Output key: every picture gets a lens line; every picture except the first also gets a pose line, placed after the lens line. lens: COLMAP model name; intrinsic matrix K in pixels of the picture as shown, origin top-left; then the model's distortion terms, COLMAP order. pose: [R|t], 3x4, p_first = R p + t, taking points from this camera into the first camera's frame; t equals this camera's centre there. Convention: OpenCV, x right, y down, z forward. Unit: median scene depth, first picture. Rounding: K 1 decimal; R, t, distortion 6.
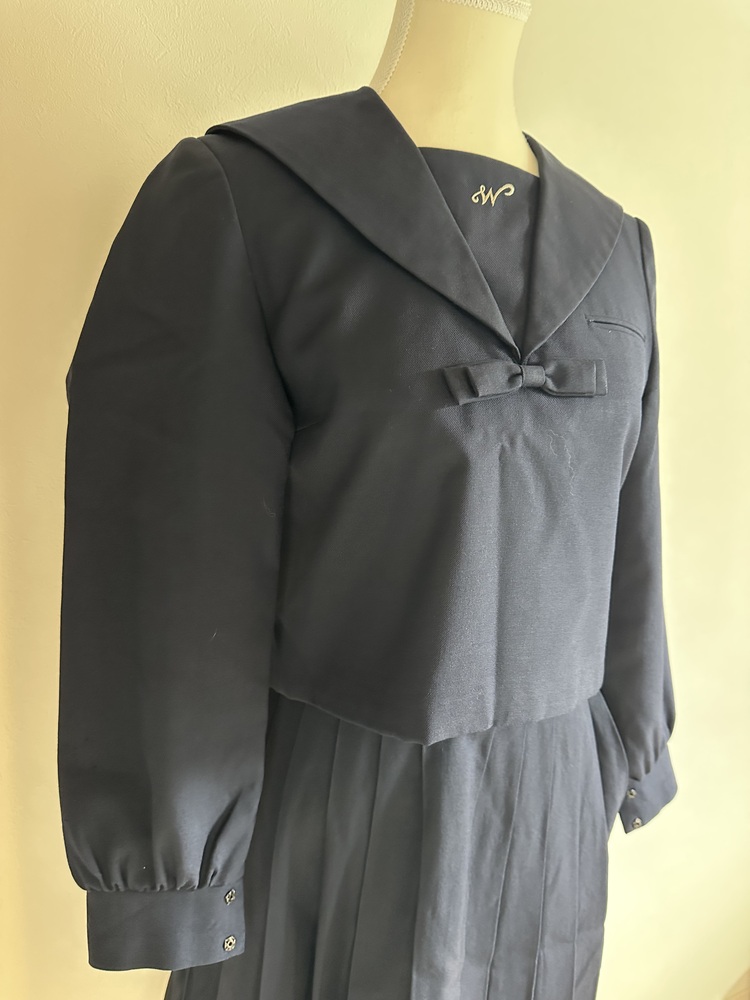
lens RADIAL K [[709.8, 0, 371.6], [0, 709.8, 508.4], [0, 0, 1]] dist [0.117019, -0.206443]
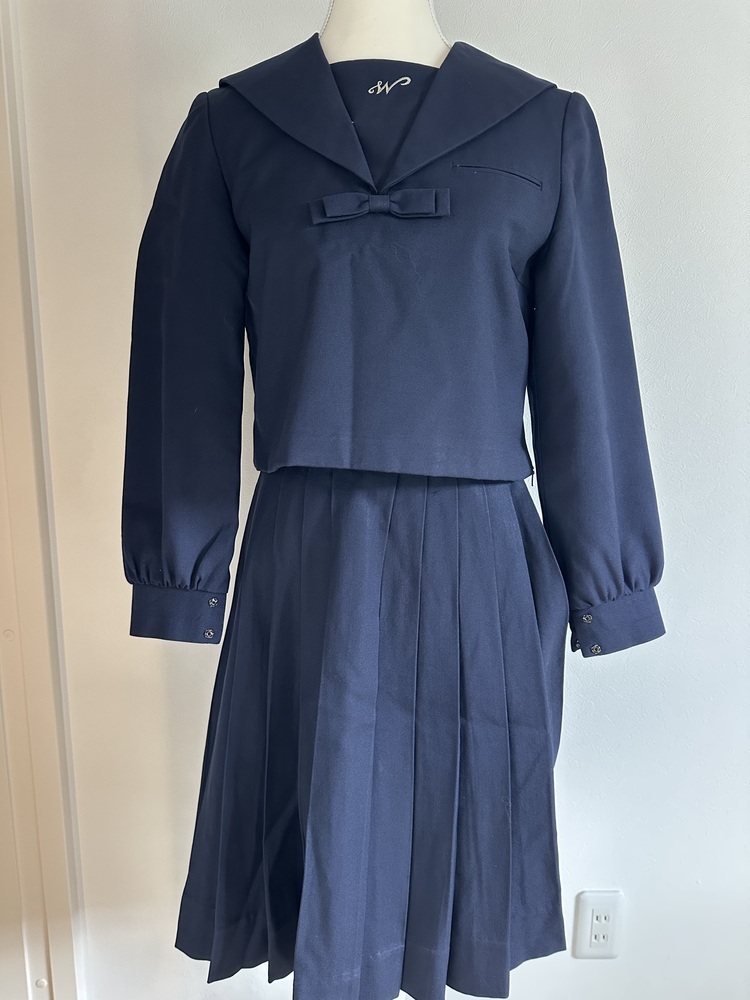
lens RADIAL K [[709.8, 0, 371.6], [0, 709.8, 508.4], [0, 0, 1]] dist [0.117019, -0.206443]
pose [[0.899217, 0.028259, -0.436589, 0.768406], [-0.051736, 0.997778, -0.041974, 0.420349], [0.434433, 0.060331, 0.898682, -0.182270]]
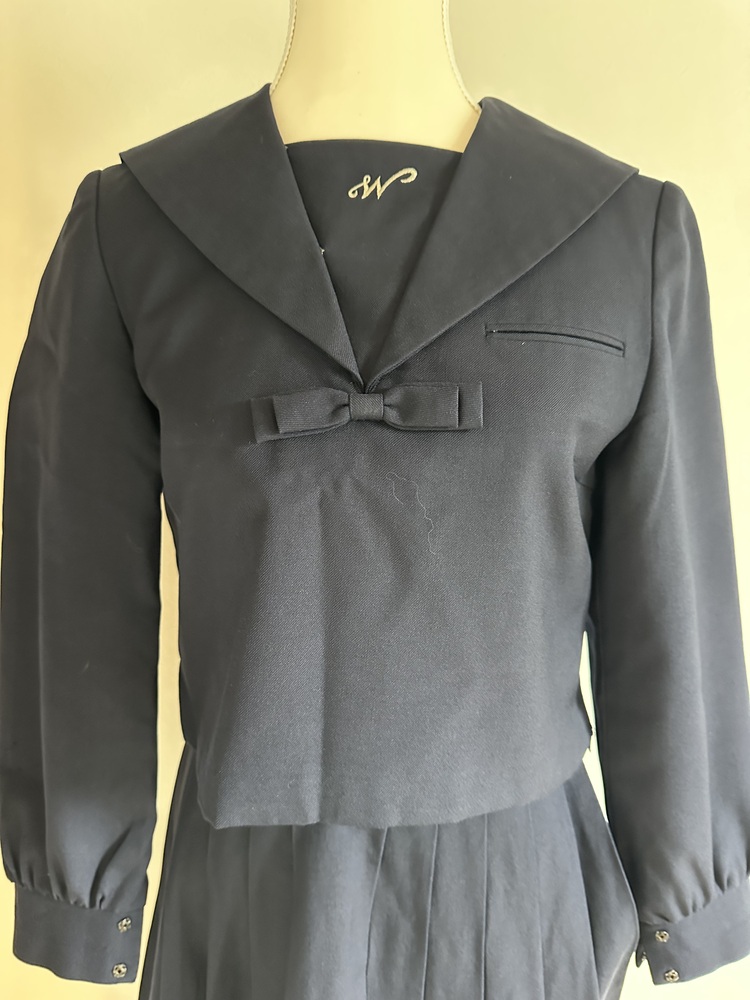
lens RADIAL K [[733.5, 0, 369.0], [0, 733.5, 513.6], [0, 0, 1]] dist [0.069322, -0.122478]
pose [[0.906440, 0.055388, -0.418686, 0.546195], [-0.051076, 0.998463, 0.021510, -0.076020], [0.419234, 0.001887, 0.907876, 0.225242]]
